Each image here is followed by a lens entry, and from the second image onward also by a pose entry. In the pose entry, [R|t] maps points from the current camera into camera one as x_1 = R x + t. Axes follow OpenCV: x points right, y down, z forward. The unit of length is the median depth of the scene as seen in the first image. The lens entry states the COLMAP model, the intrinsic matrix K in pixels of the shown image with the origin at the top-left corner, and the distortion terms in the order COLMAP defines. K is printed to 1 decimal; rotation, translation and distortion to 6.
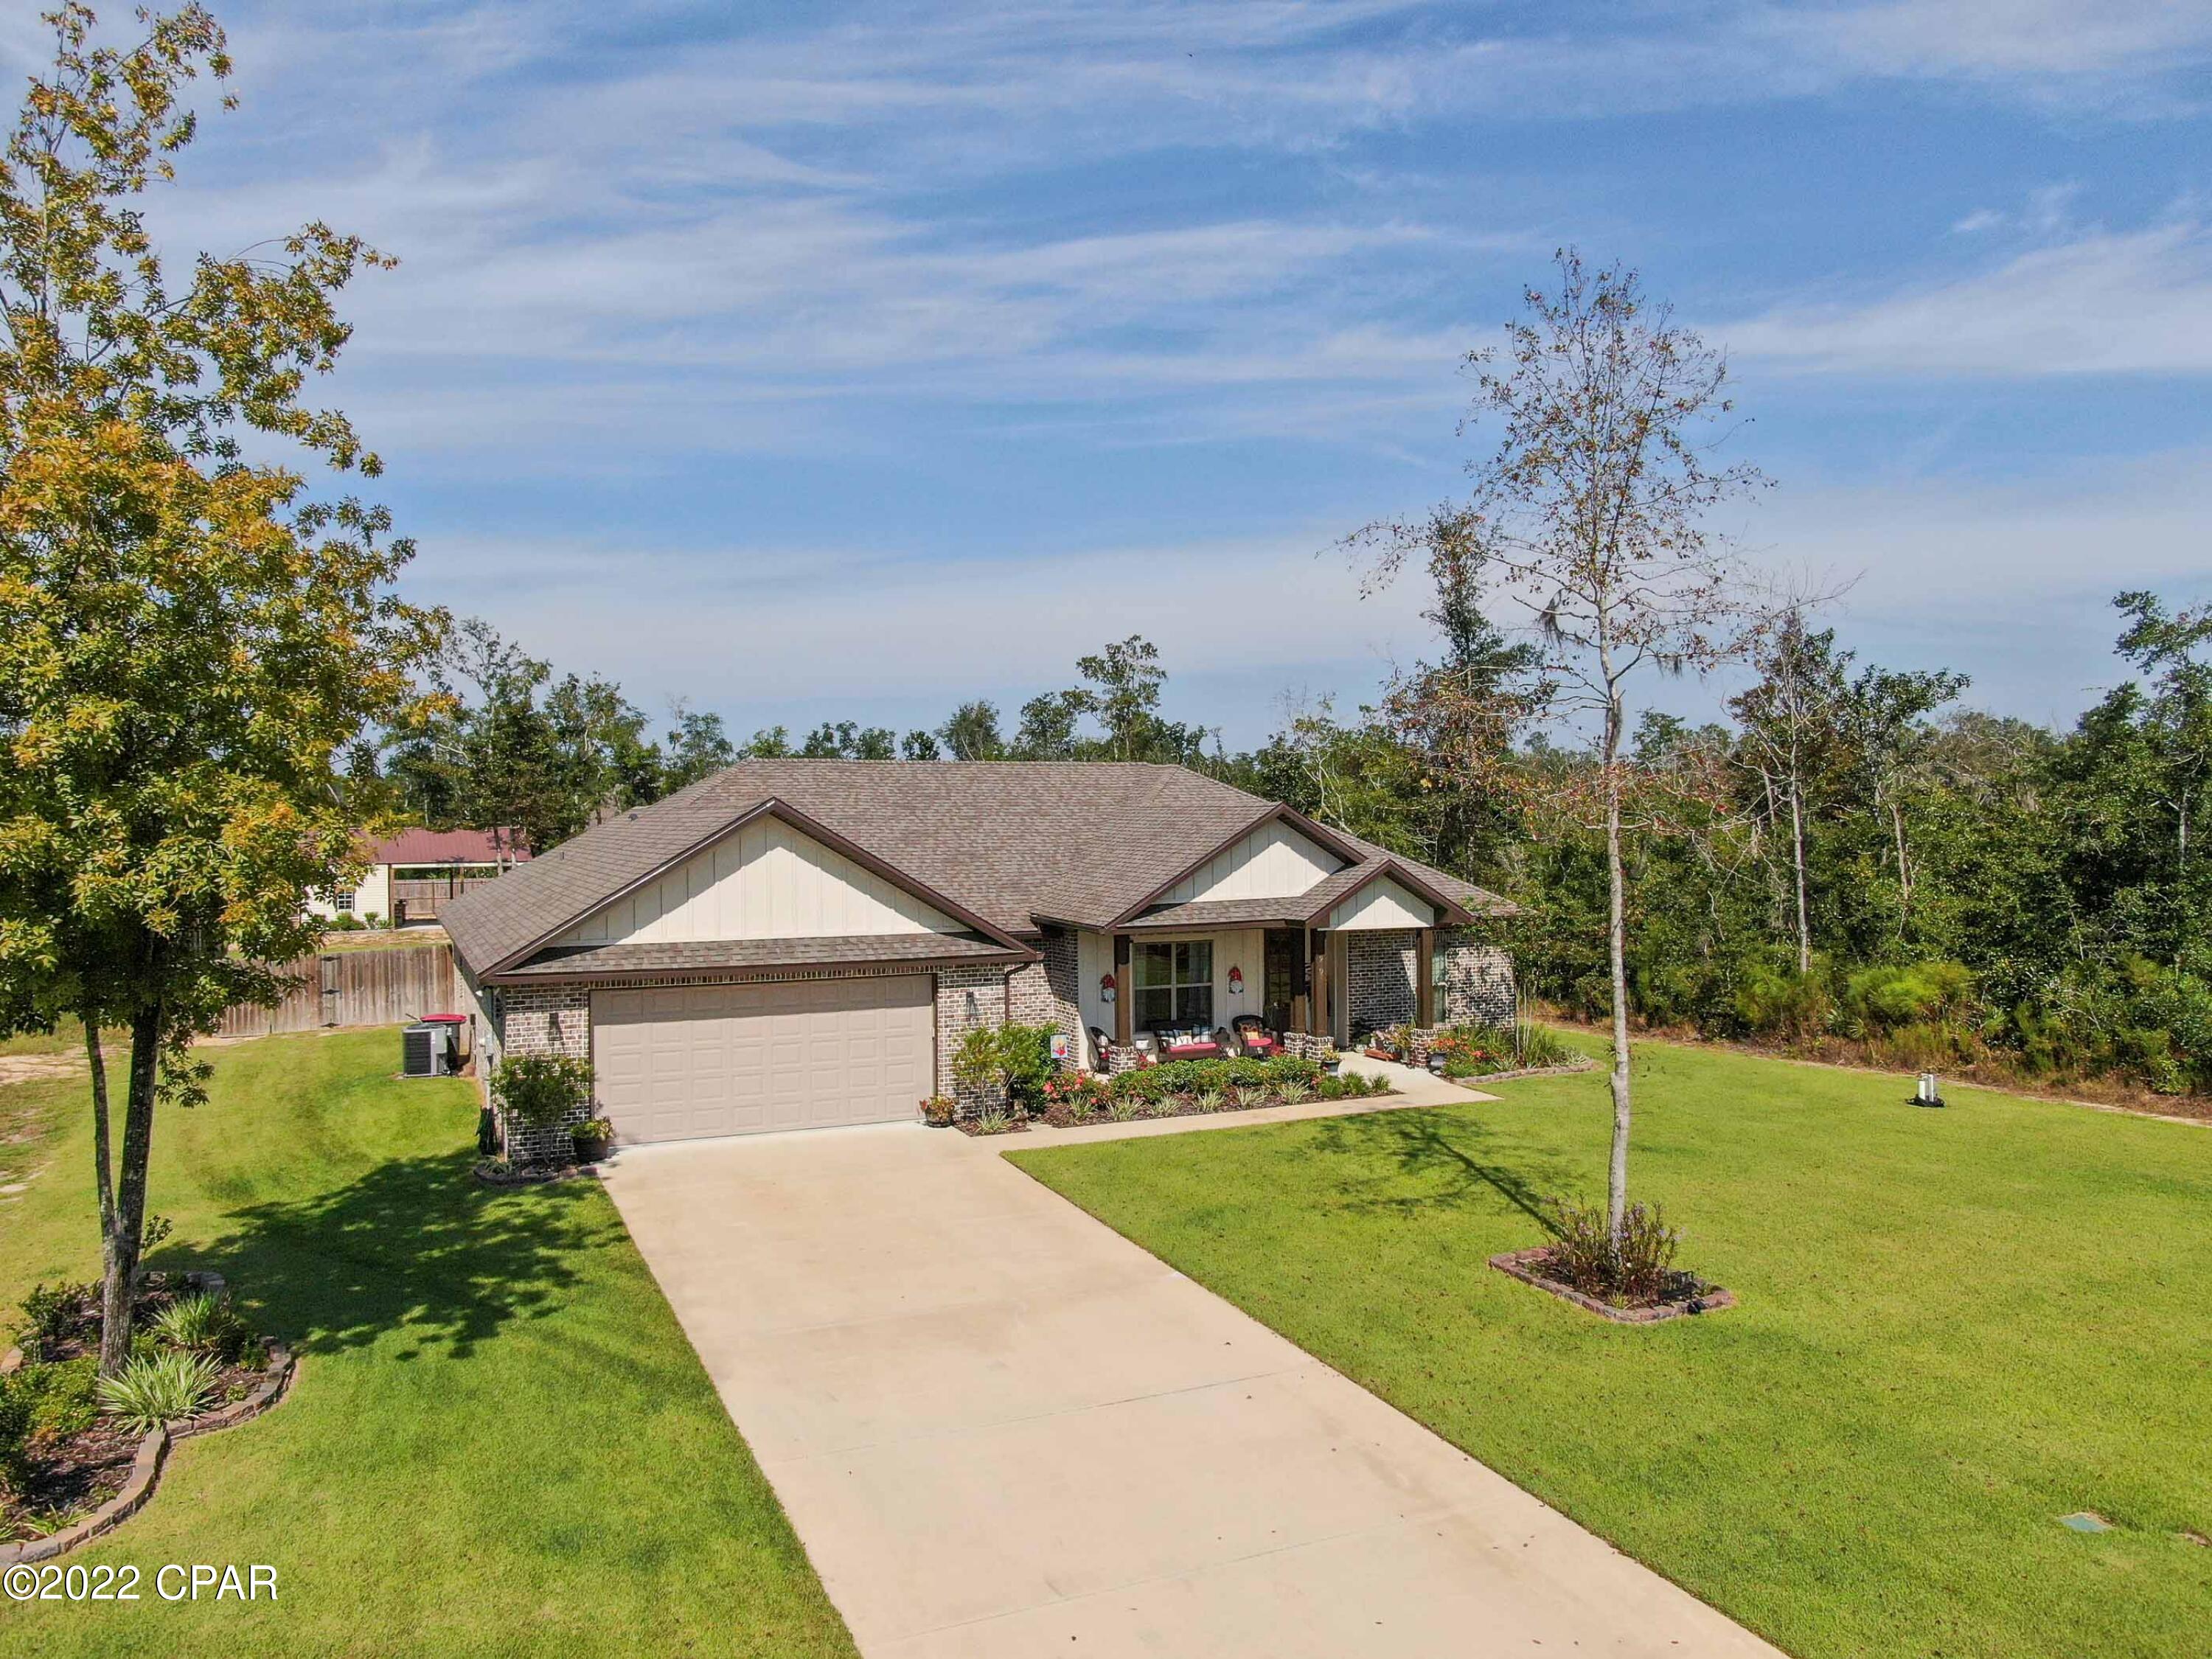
lens RADIAL K [[1609.4, 0, 1103.0], [0, 1609.4, 821.2], [0, 0, 1]] dist [-0.008212, -0.002010]
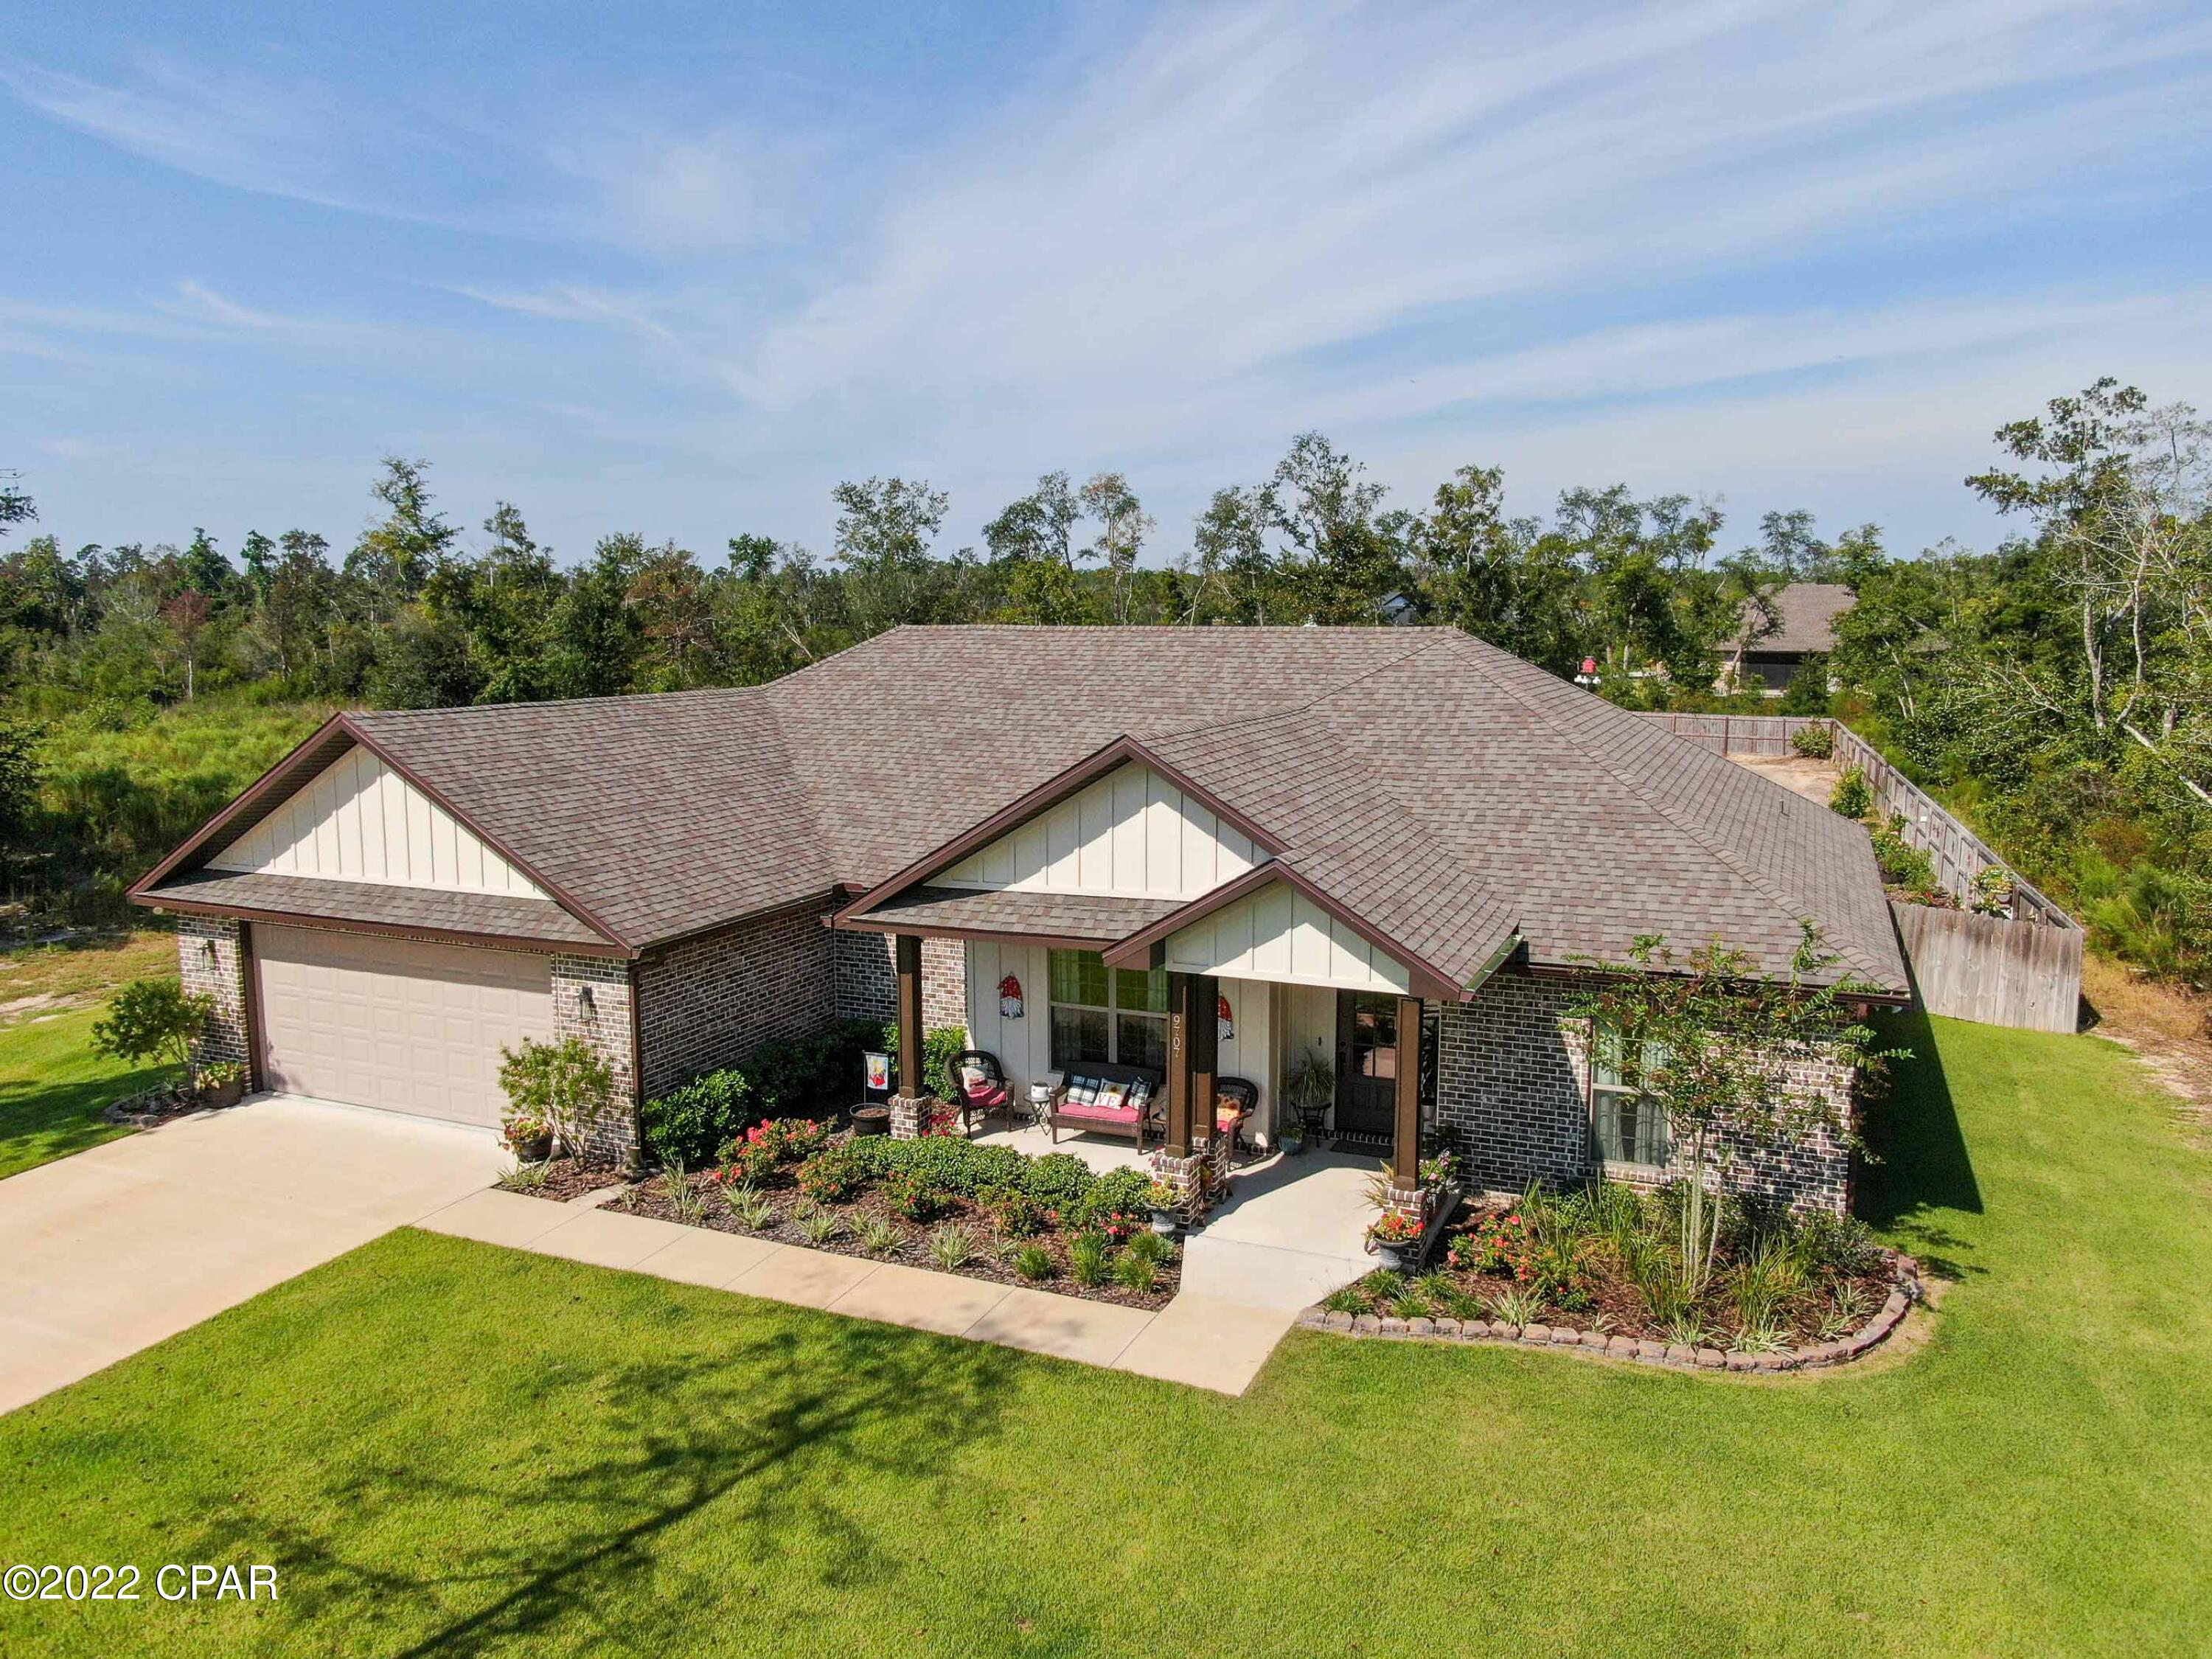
lens RADIAL K [[1609.4, 0, 1106.7], [0, 1609.4, 840.2], [0, 0, 1]] dist [-0.008212, -0.002010]
pose [[0.654646, 0.111815, -0.747620, 0.247562], [-0.004432, 0.989551, 0.144118, -0.026465], [0.755923, -0.091033, 0.648301, 0.292430]]
